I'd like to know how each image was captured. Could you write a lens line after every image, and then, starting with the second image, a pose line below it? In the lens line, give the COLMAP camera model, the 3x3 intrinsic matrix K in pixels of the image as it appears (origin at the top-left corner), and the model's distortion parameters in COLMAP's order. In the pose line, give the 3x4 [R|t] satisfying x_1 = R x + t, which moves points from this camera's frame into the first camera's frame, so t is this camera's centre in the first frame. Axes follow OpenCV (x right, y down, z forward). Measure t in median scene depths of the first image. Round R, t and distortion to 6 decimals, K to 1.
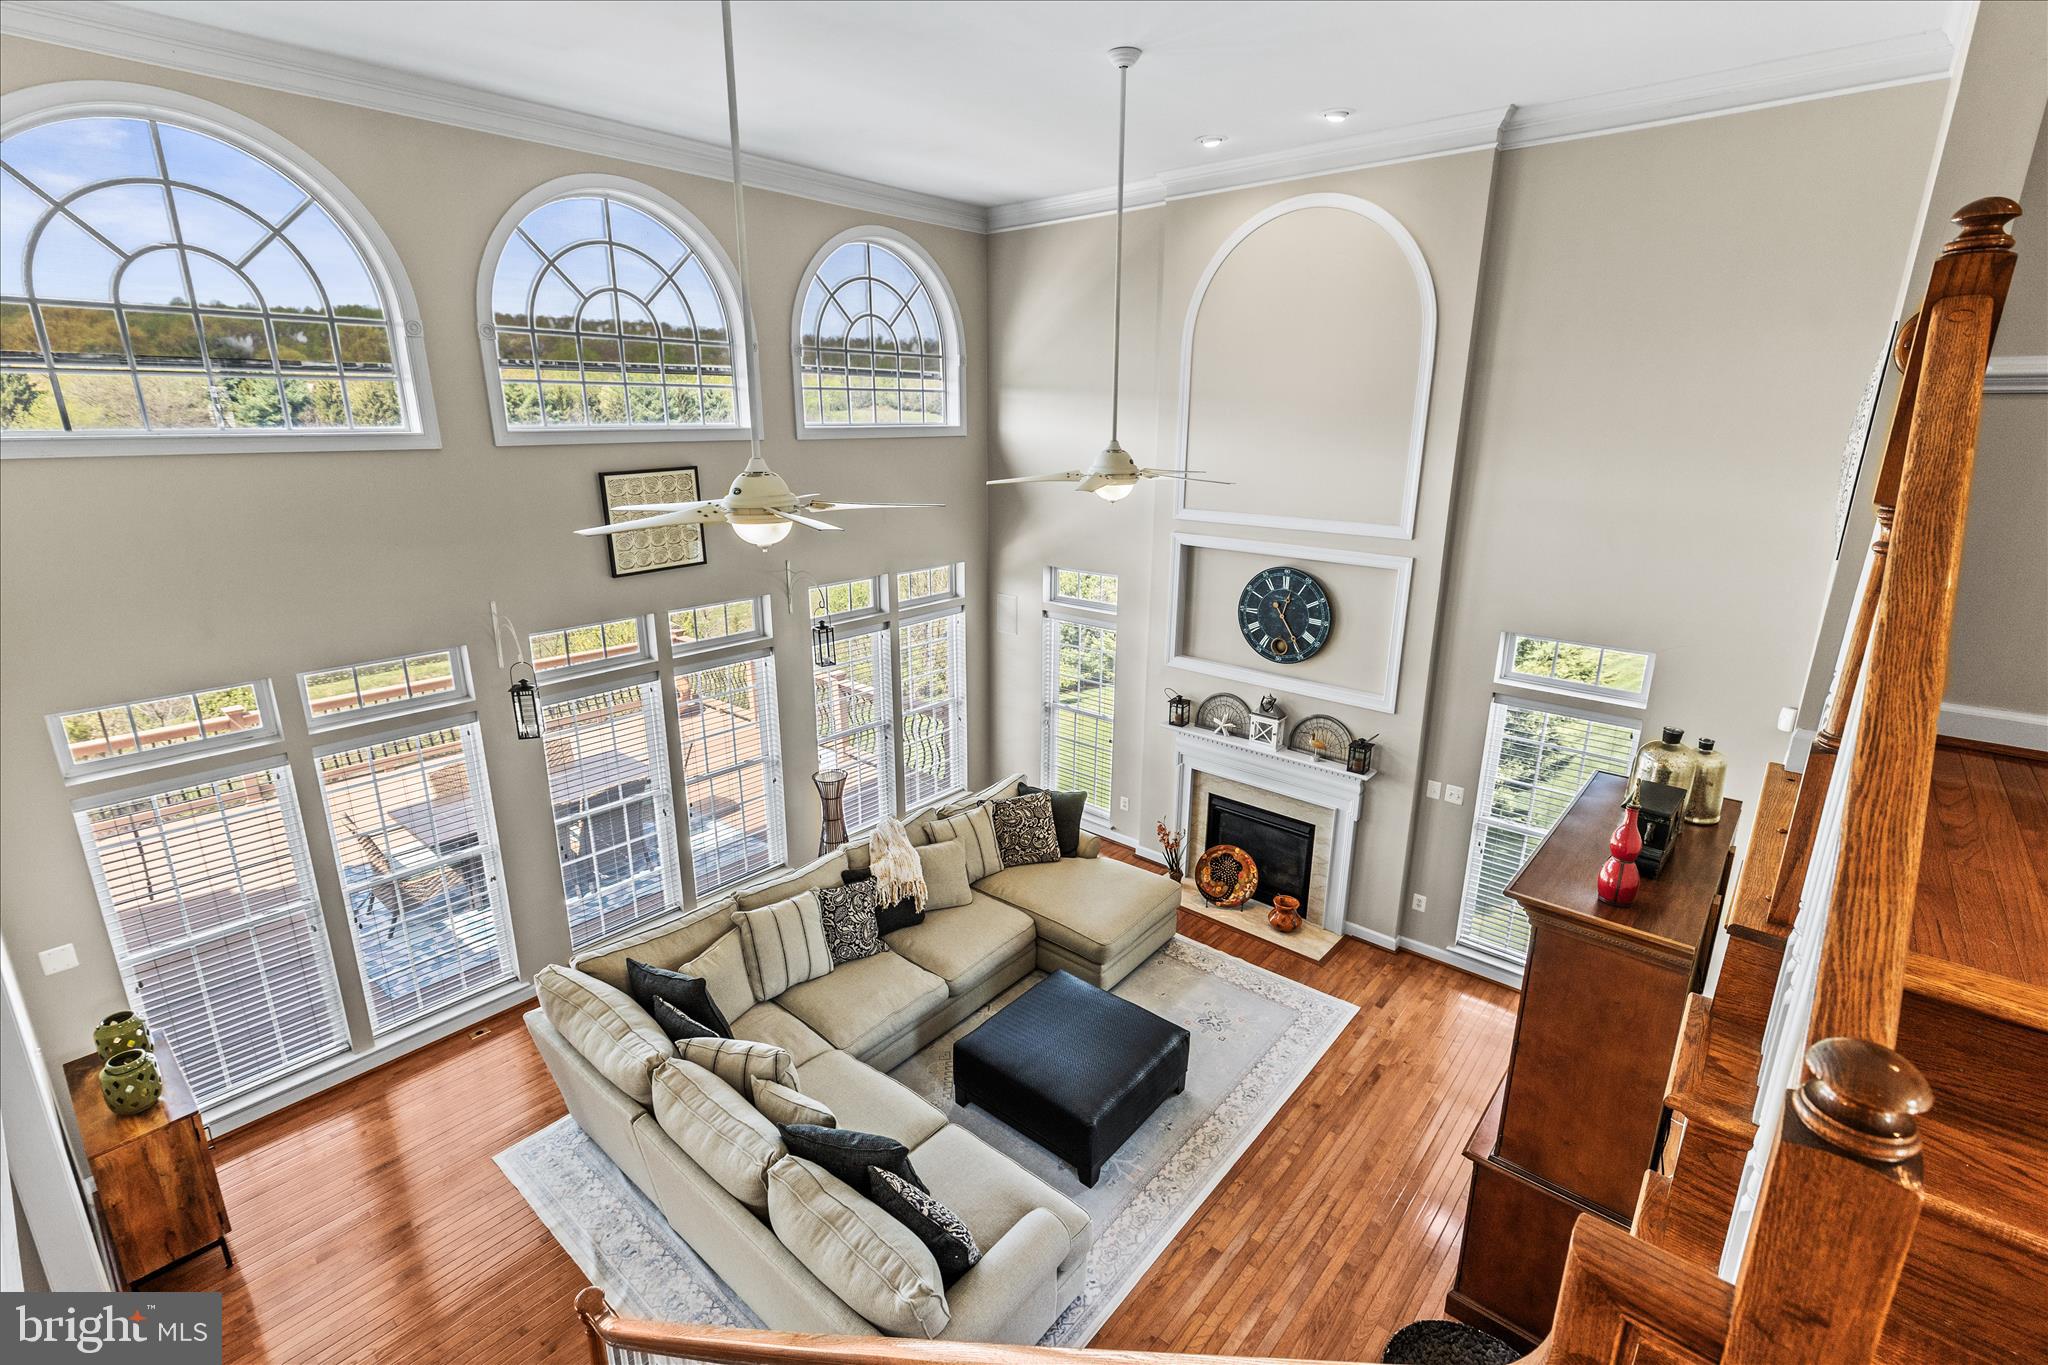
lens RADIAL K [[943.8, 0, 1014.6], [0, 943.8, 662.4], [0, 0, 1]] dist [-0.001124, -0.001238]
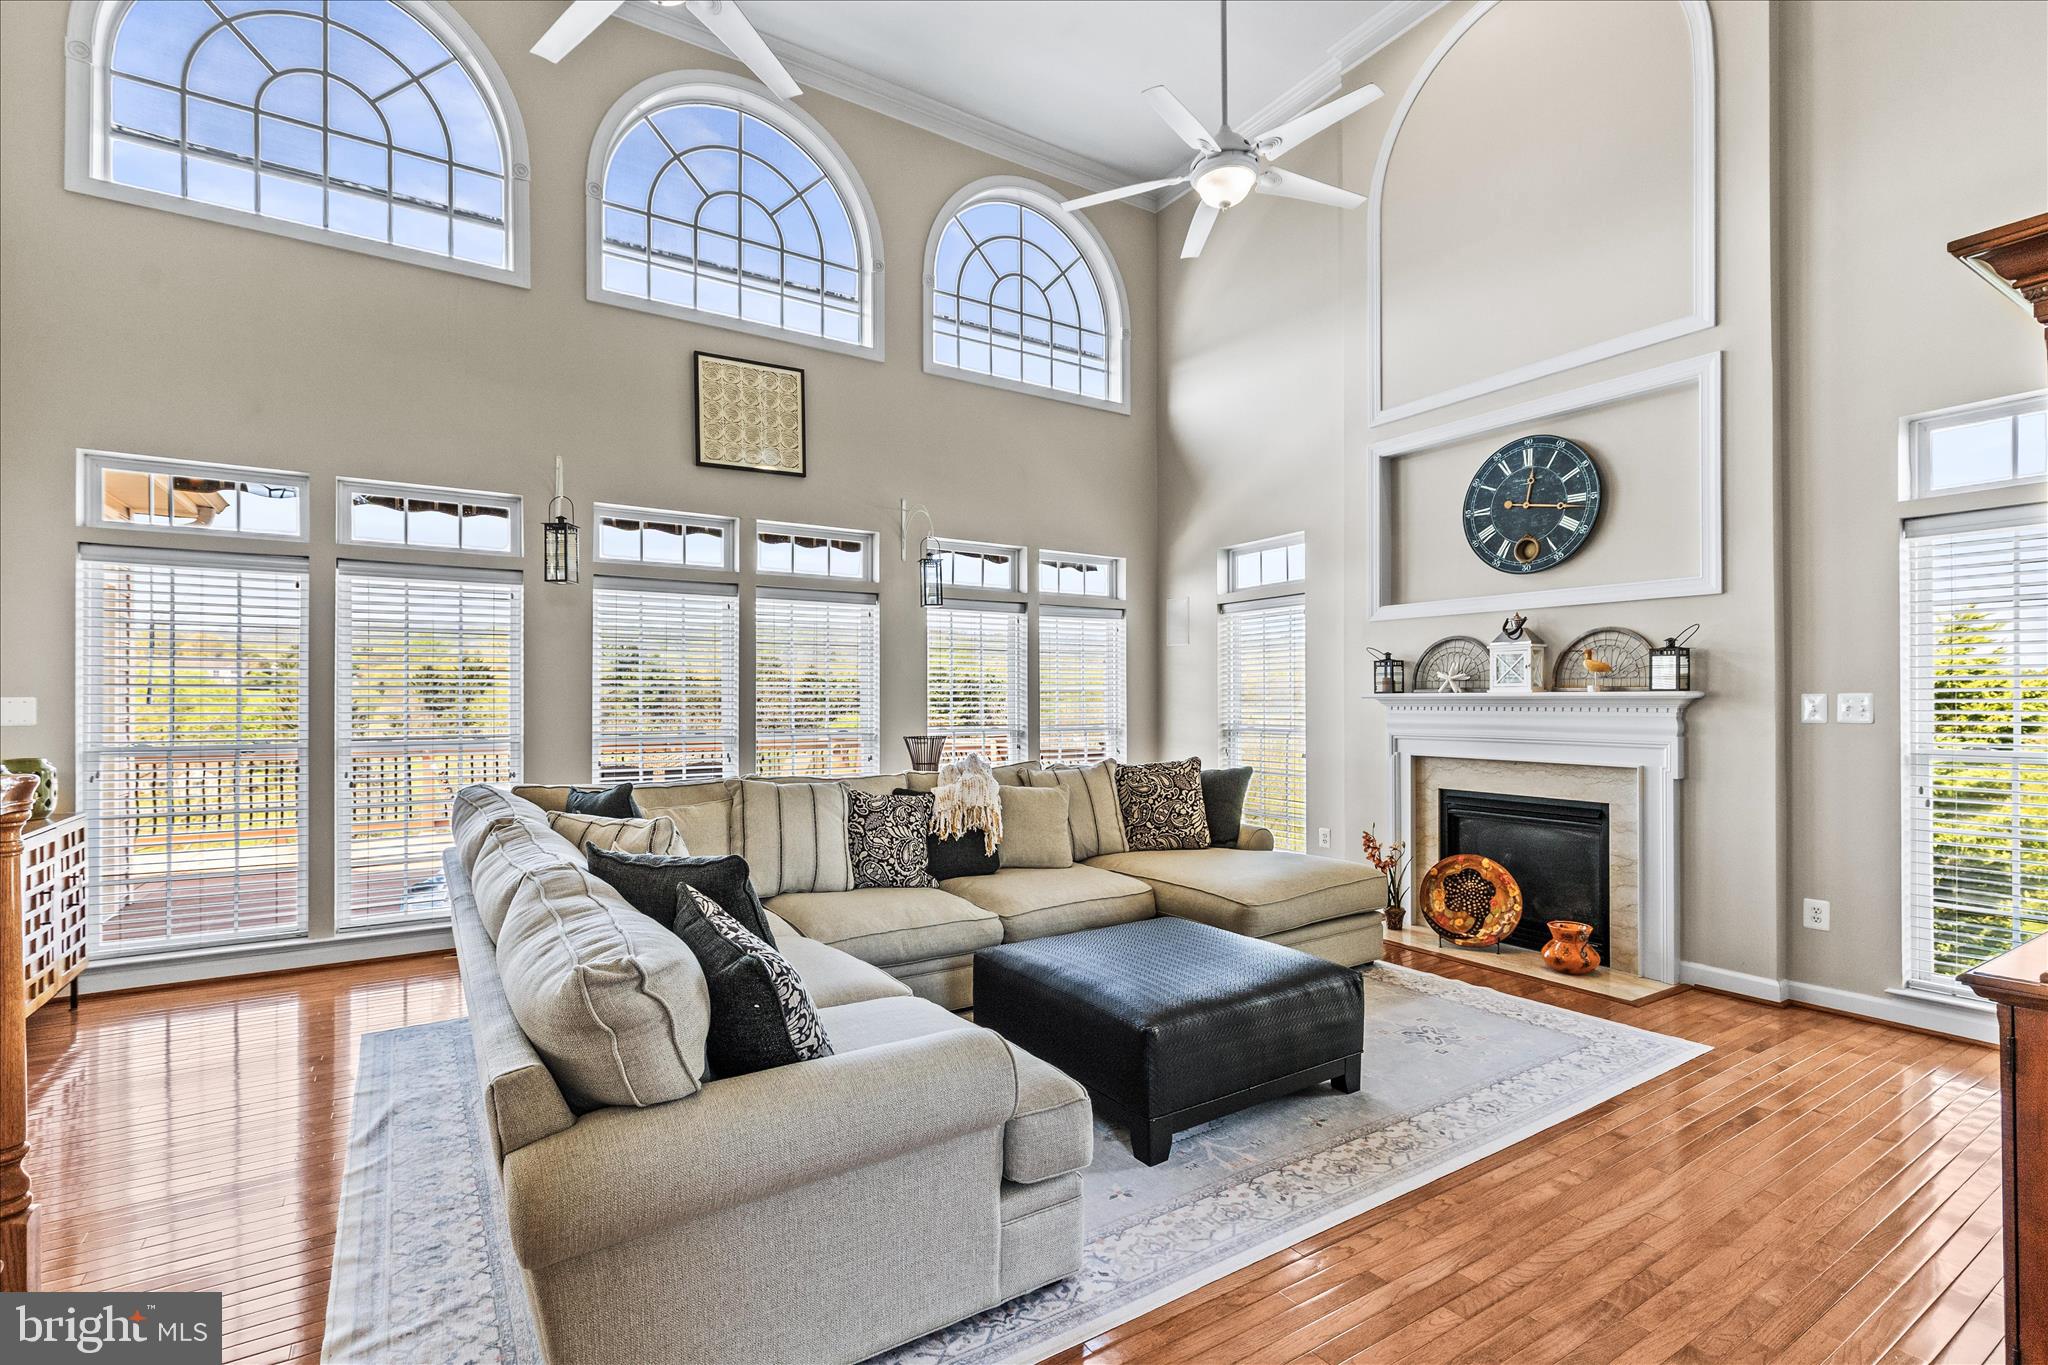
lens RADIAL K [[943.8, 0, 1011.7], [0, 943.8, 700.8], [0, 0, 1]] dist [-0.001124, -0.001238]
pose [[0.957881, -0.006783, -0.287086, 0.112501], [-0.072684, 0.961442, -0.265228, 0.307929], [0.277816, 0.274924, 0.920454, 0.270199]]
